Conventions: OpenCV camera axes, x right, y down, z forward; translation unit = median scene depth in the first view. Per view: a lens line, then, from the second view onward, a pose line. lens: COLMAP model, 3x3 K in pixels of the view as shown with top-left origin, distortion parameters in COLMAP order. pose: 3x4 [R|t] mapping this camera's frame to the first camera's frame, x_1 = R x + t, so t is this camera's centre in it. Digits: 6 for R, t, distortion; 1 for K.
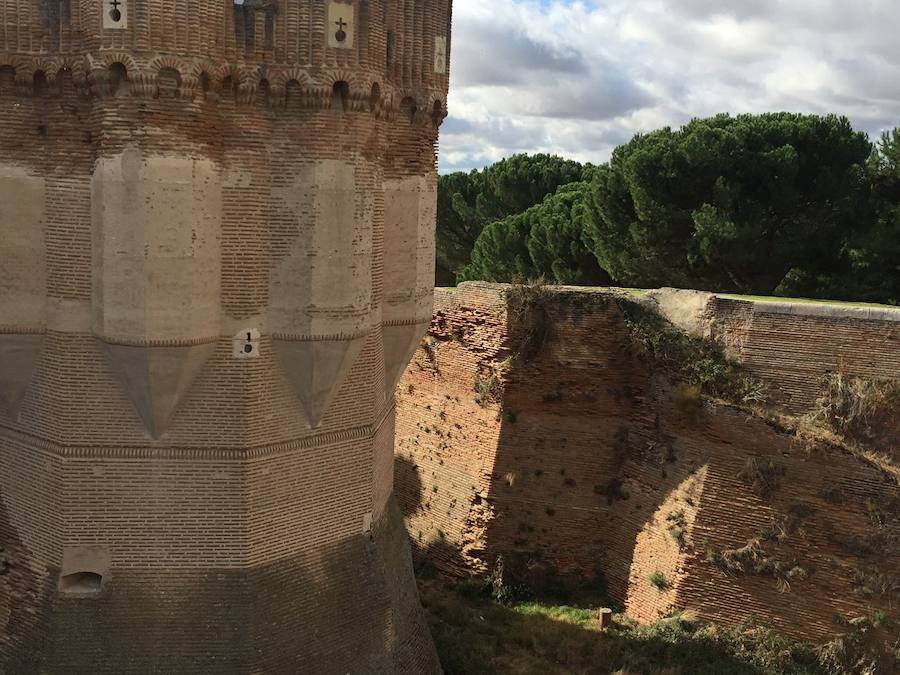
lens RADIAL K [[1116.8, 0, 452.2], [0, 1116.8, 338.6], [0, 0, 1]] dist [0.058290, 0.000000]
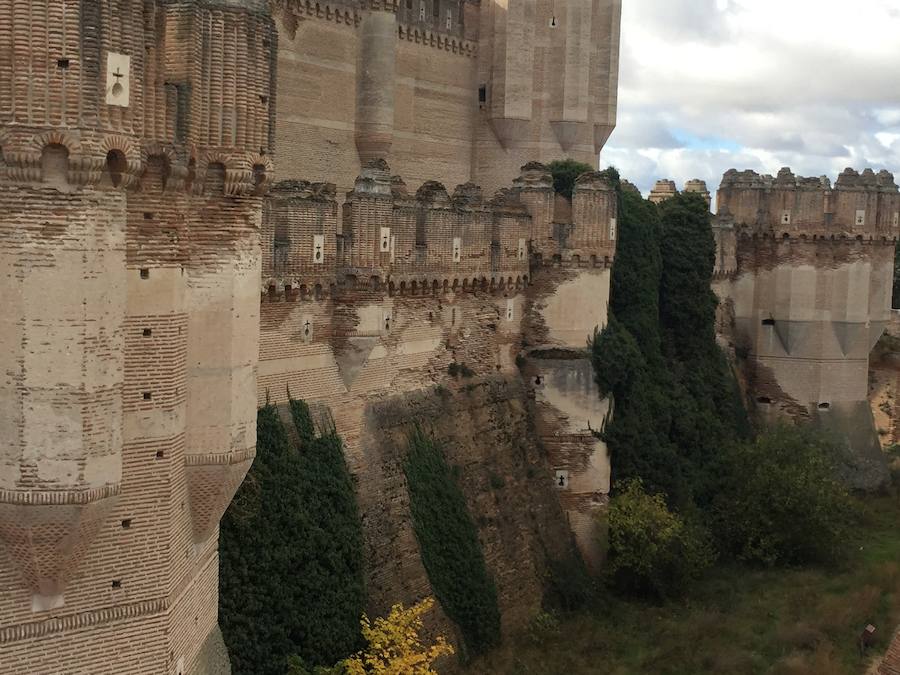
lens RADIAL K [[1359.9, 0, 450.8], [0, 1359.9, 336.9], [0, 0, 1]] dist [0.062383, 0.000000]
pose [[0.921434, -0.037280, 0.386743, -2.656425], [0.054940, 0.997886, -0.034705, 0.107833], [-0.384632, 0.053226, 0.921534, -1.963782]]
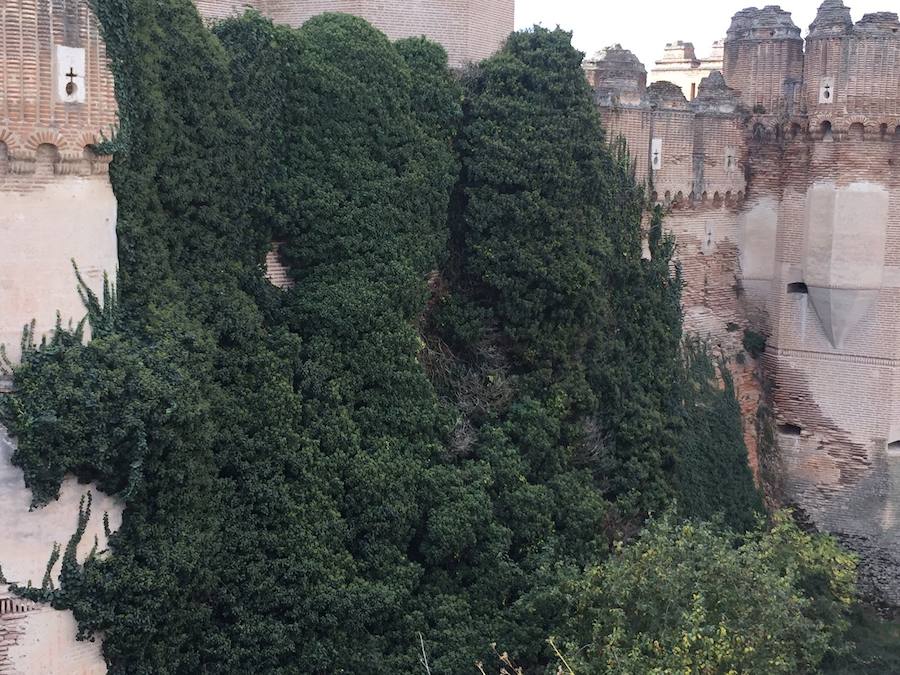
lens RADIAL K [[1359.9, 0, 448.0], [0, 1359.9, 338.3], [0, 0, 1]] dist [0.062383, 0.000000]
pose [[0.983514, -0.034532, 0.177503, -1.314311], [0.033856, 0.999403, 0.006836, 0.030805], [-0.177633, -0.000713, 0.984096, -0.791916]]
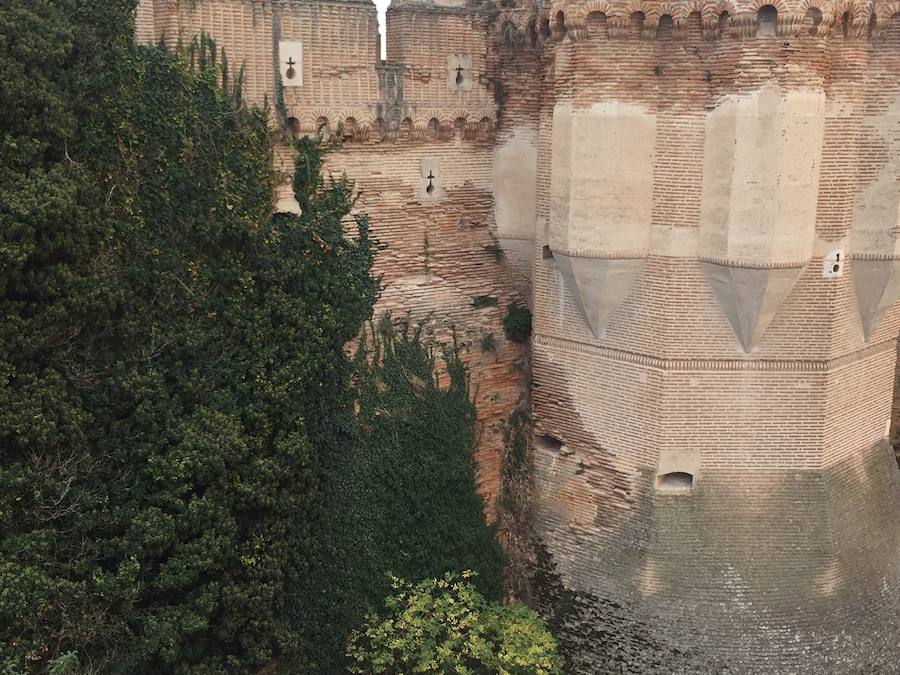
lens RADIAL K [[1105.3, 0, 447.7], [0, 1105.3, 338.0], [0, 0, 1]] dist [0.050820, 0.000000]
pose [[0.998081, -0.013492, -0.060431, -0.496062], [0.018248, 0.996718, 0.078864, -0.015941], [0.059168, -0.079815, 0.995052, -0.095262]]
